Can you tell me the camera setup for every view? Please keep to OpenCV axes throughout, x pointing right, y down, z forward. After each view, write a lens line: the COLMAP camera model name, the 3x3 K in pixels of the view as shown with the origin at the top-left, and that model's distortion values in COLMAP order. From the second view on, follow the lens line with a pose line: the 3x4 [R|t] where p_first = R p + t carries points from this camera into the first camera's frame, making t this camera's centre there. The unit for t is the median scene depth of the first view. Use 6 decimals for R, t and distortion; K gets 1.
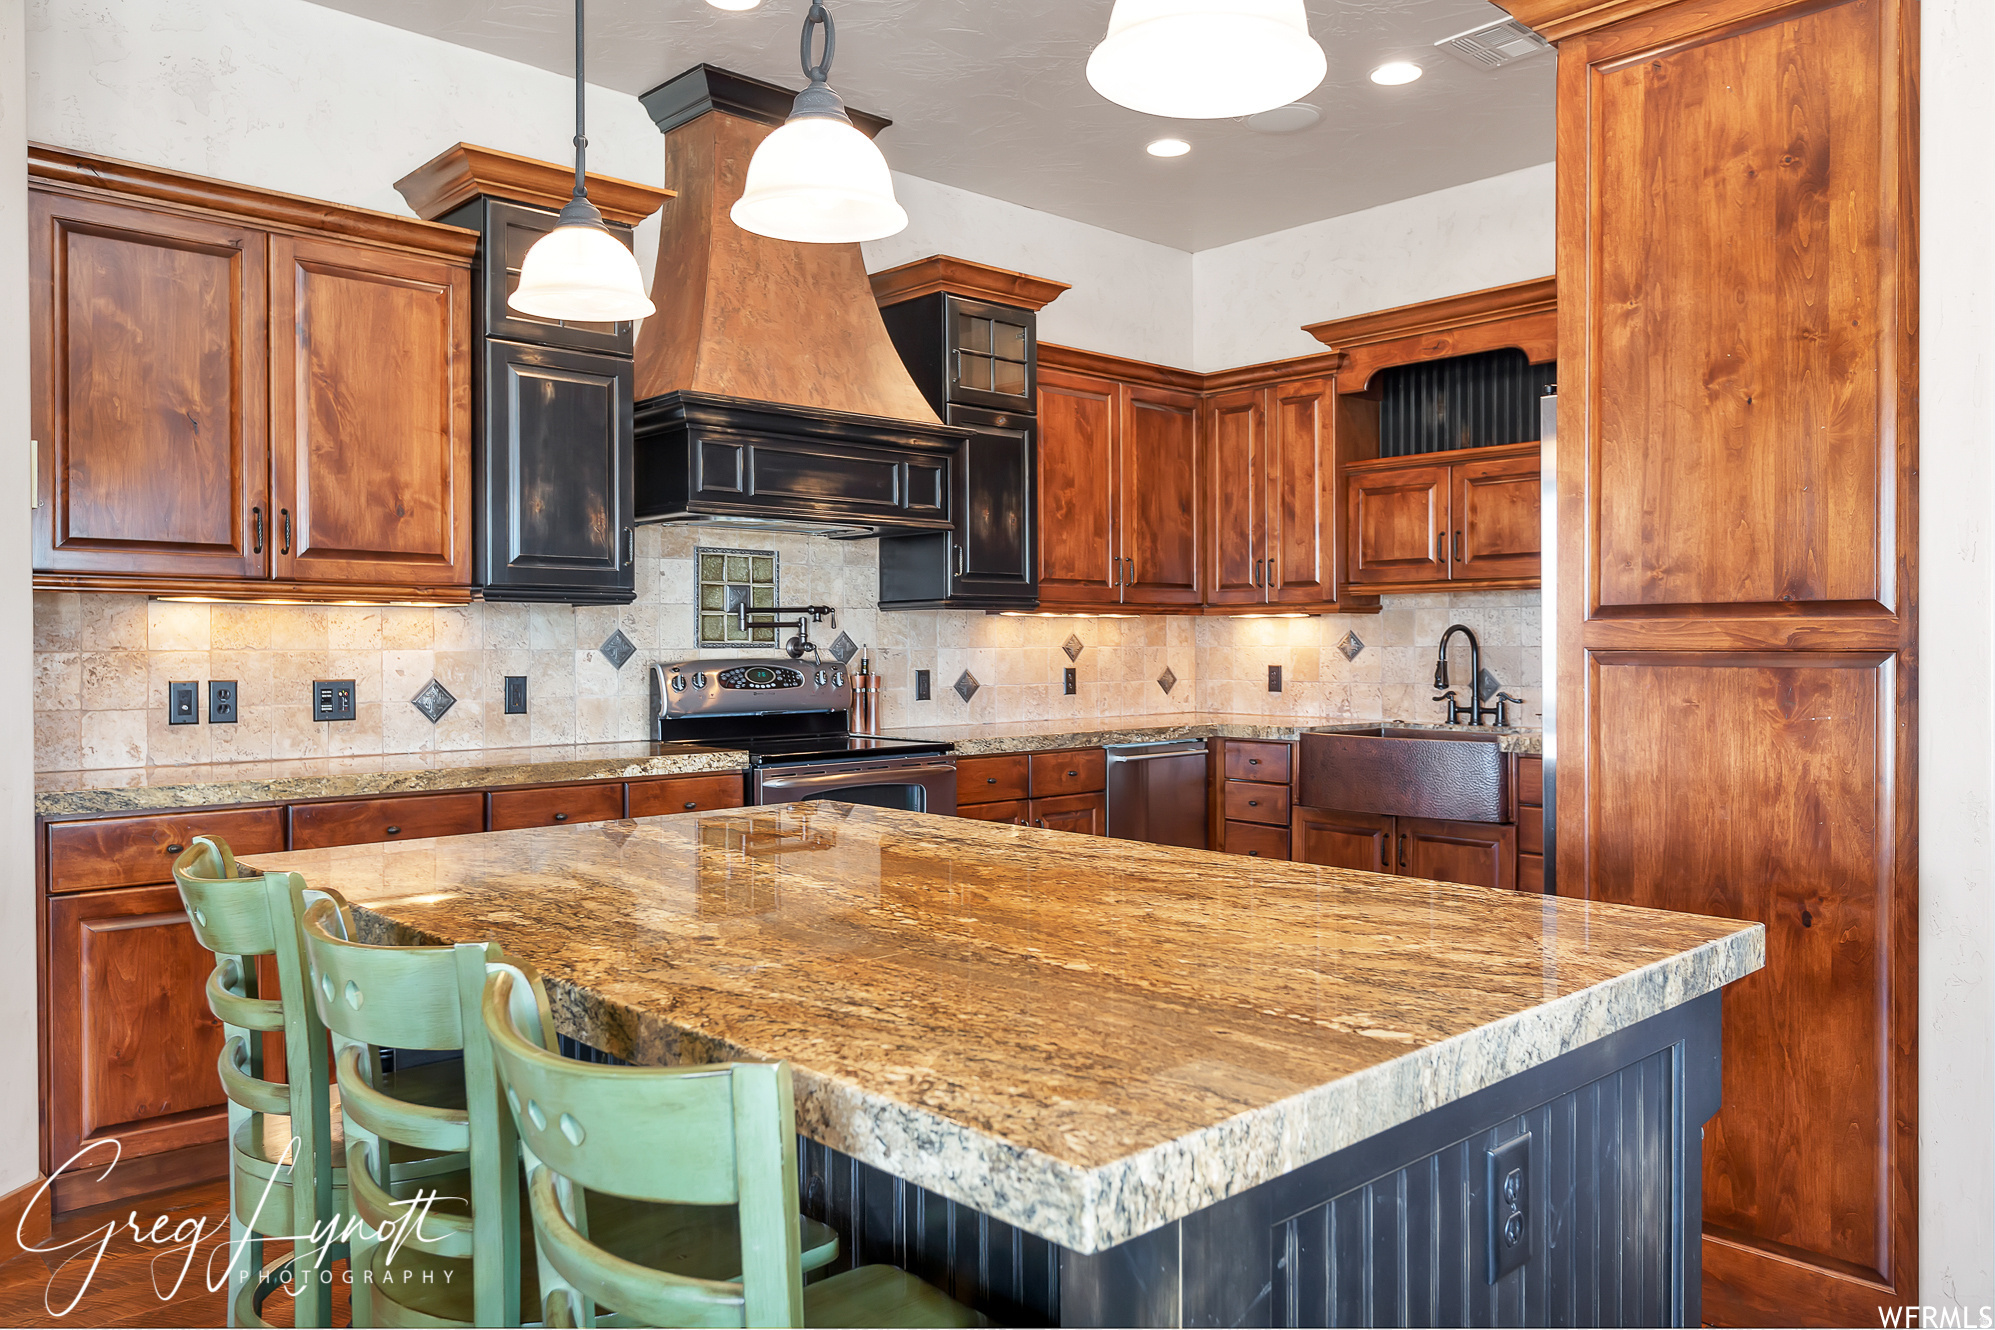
lens RADIAL K [[1462.2, 0, 999.7], [0, 1462.2, 659.3], [0, 0, 1]] dist [0.009847, -0.000826]
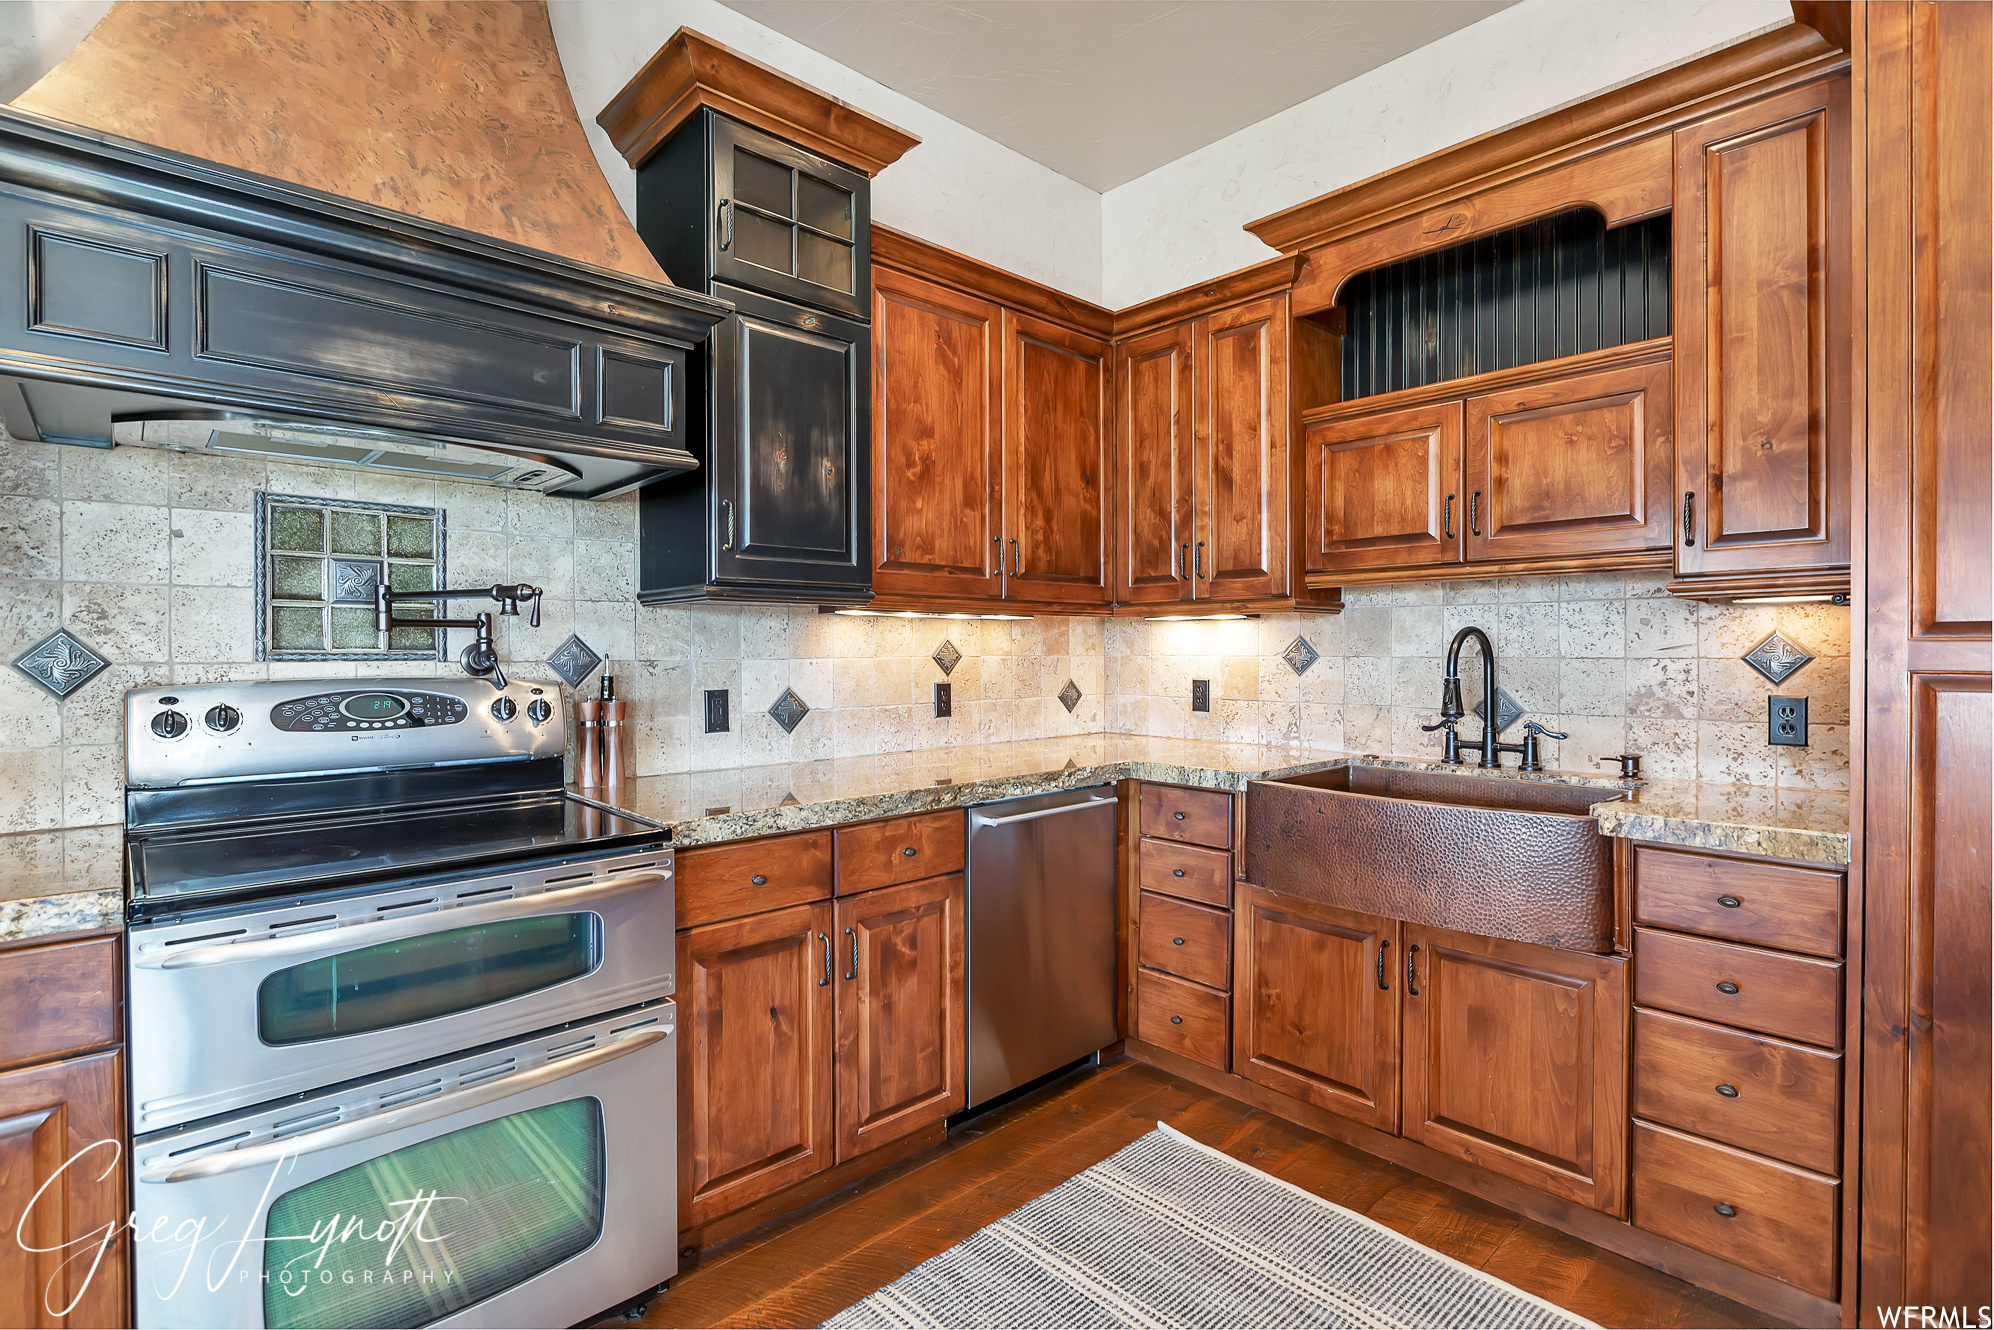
lens RADIAL K [[958.8, 0, 993.8], [0, 958.8, 661.0], [0, 0, 1]] dist [-0.000246, 0.000051]
pose [[0.999977, 0.000497, 0.006795, 0.078937], [-0.000512, 0.999998, 0.002161, -0.007854], [-0.006794, -0.002165, 0.999975, 0.531369]]
